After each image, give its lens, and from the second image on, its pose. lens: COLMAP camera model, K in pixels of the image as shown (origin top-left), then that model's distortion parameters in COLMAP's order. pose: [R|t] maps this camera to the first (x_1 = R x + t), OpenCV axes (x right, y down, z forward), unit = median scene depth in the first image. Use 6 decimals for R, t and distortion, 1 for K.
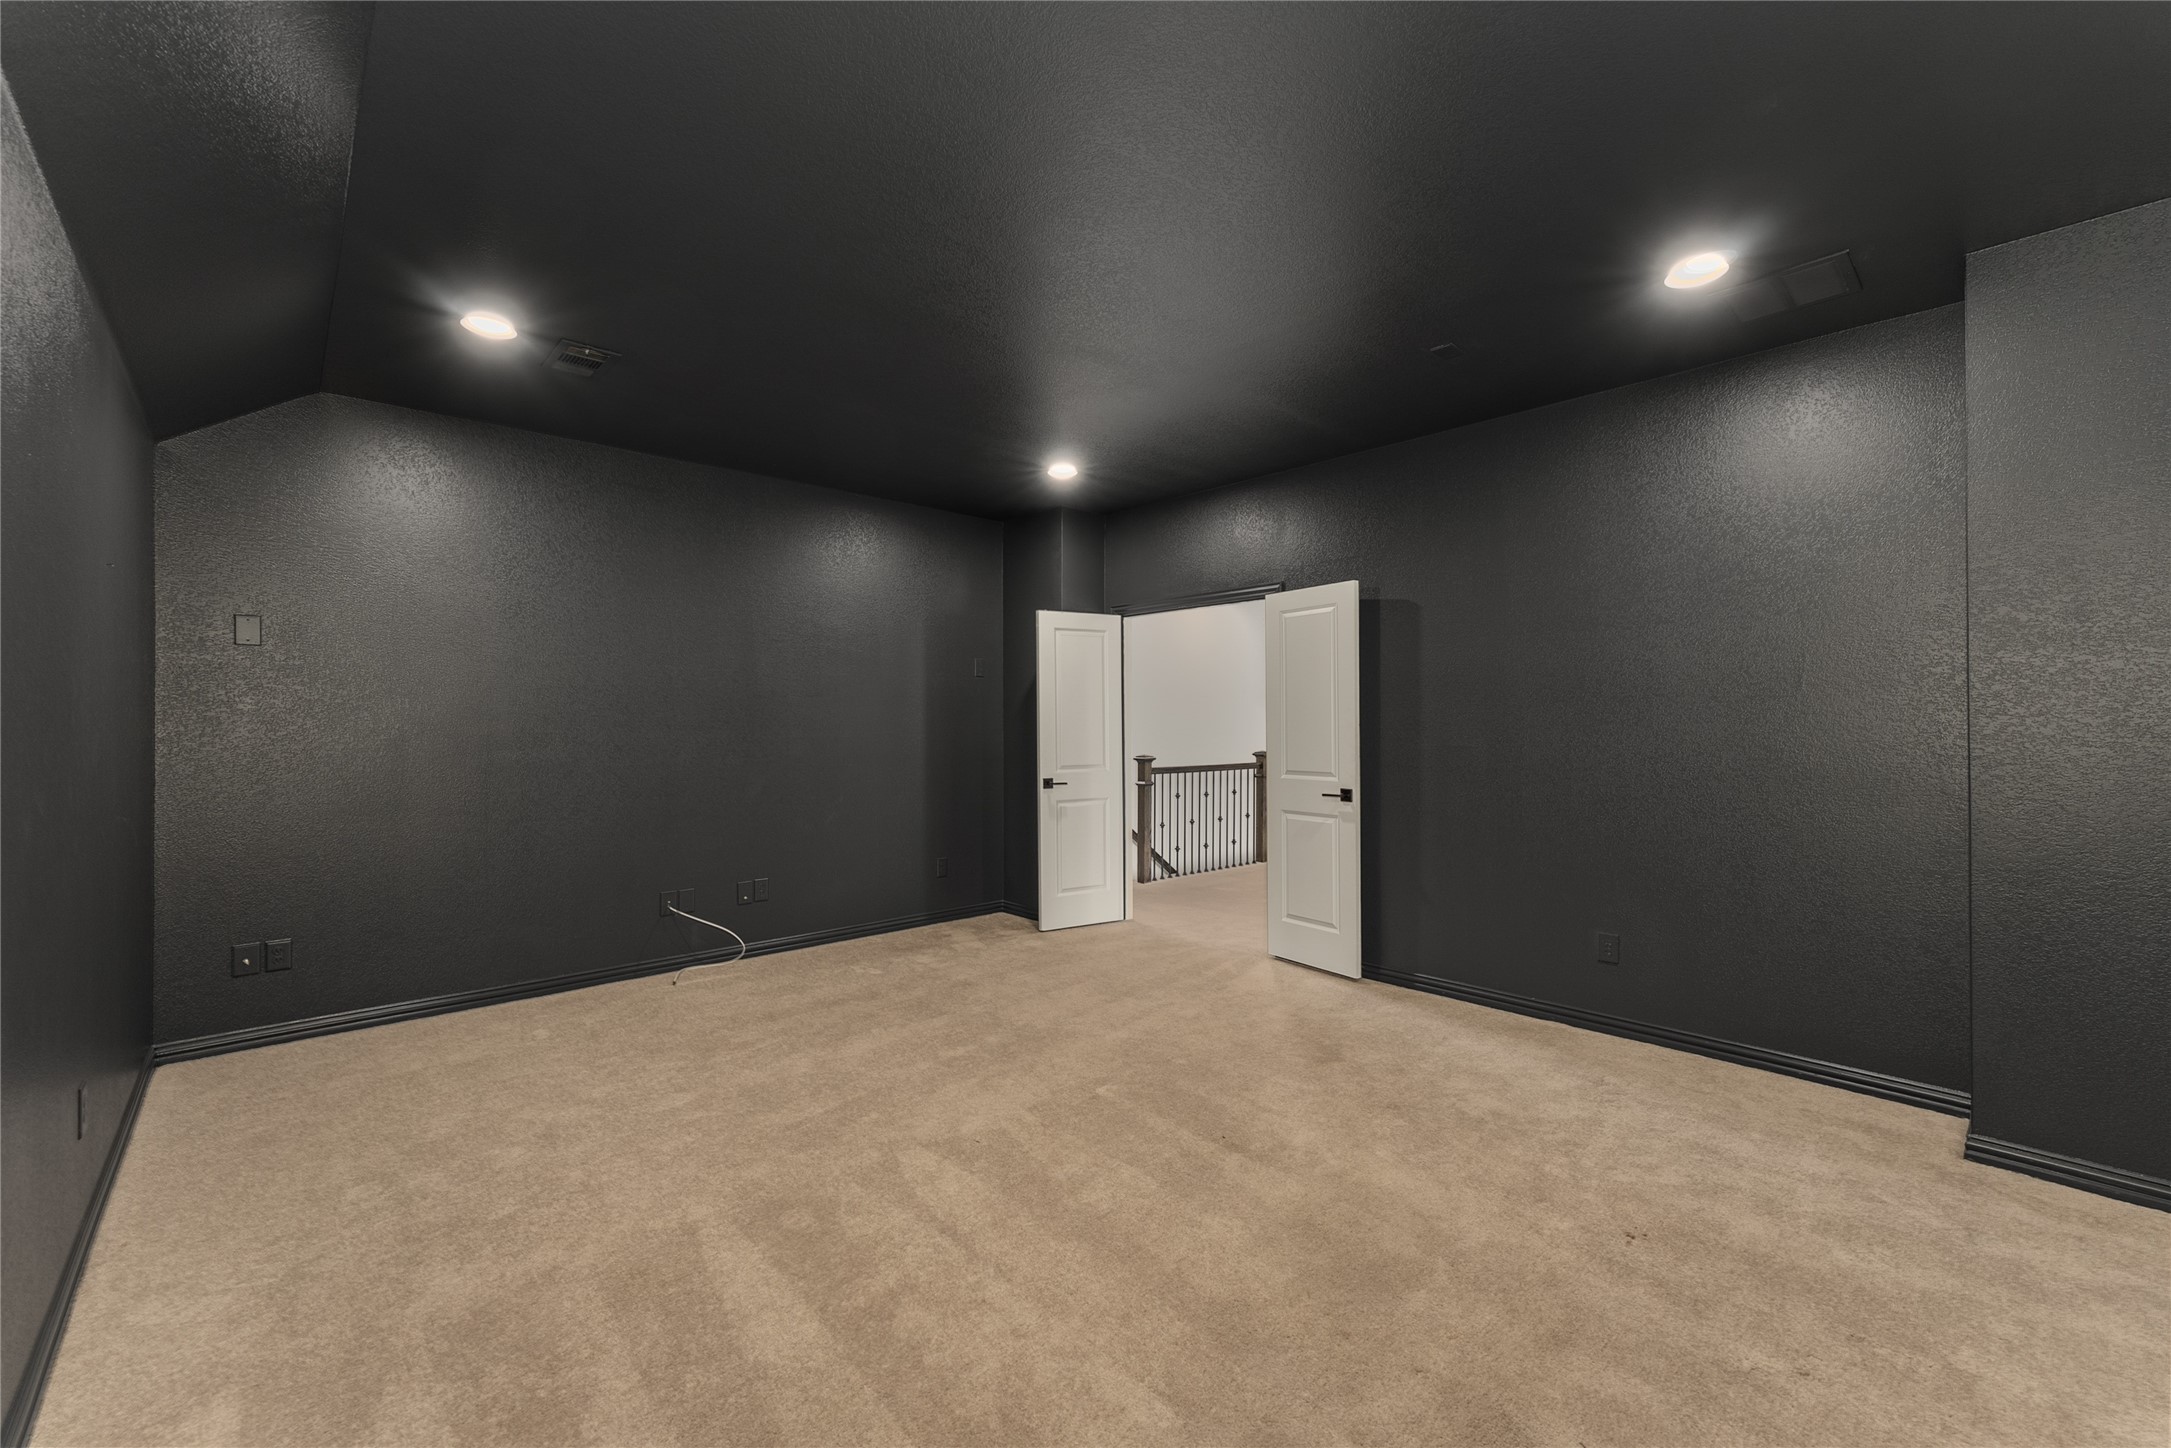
lens RADIAL K [[881.0, 0, 1087.2], [0, 881.0, 717.2], [0, 0, 1]] dist [0.000696, -0.000783]
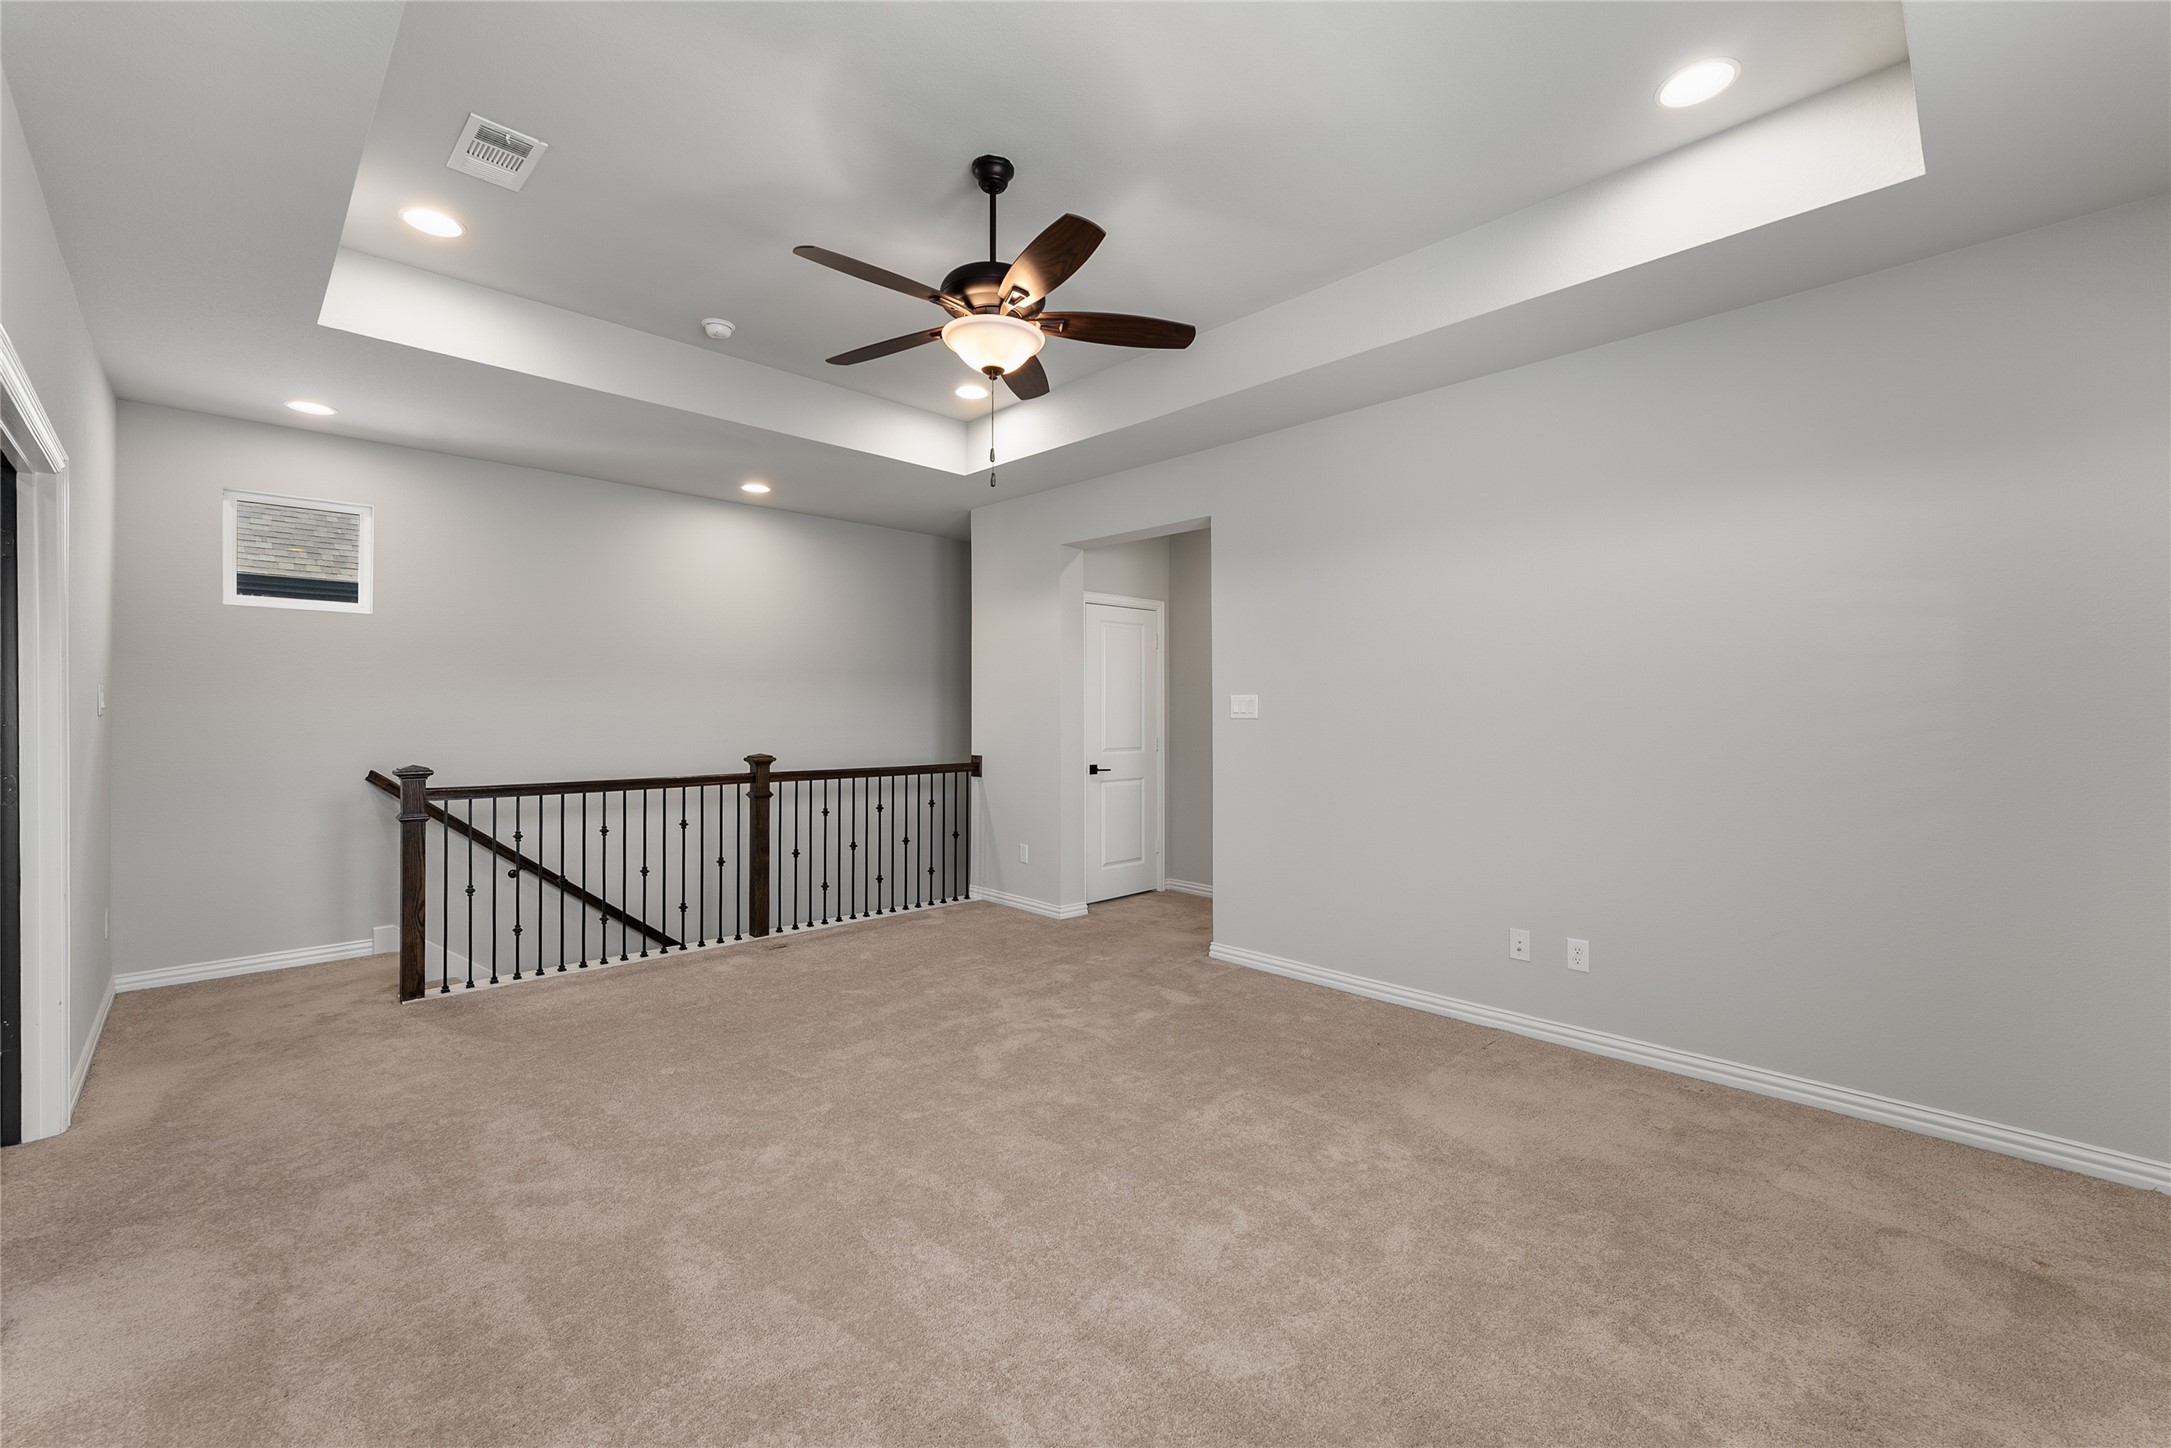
lens RADIAL K [[881.0, 0, 1087.2], [0, 881.0, 717.2], [0, 0, 1]] dist [0.000696, -0.000783]
pose [[0.999975, 0.004687, -0.005306, 0.397254], [-0.004609, 0.999883, 0.014615, 0.002979], [0.005374, -0.014591, 0.999879, 0.371985]]
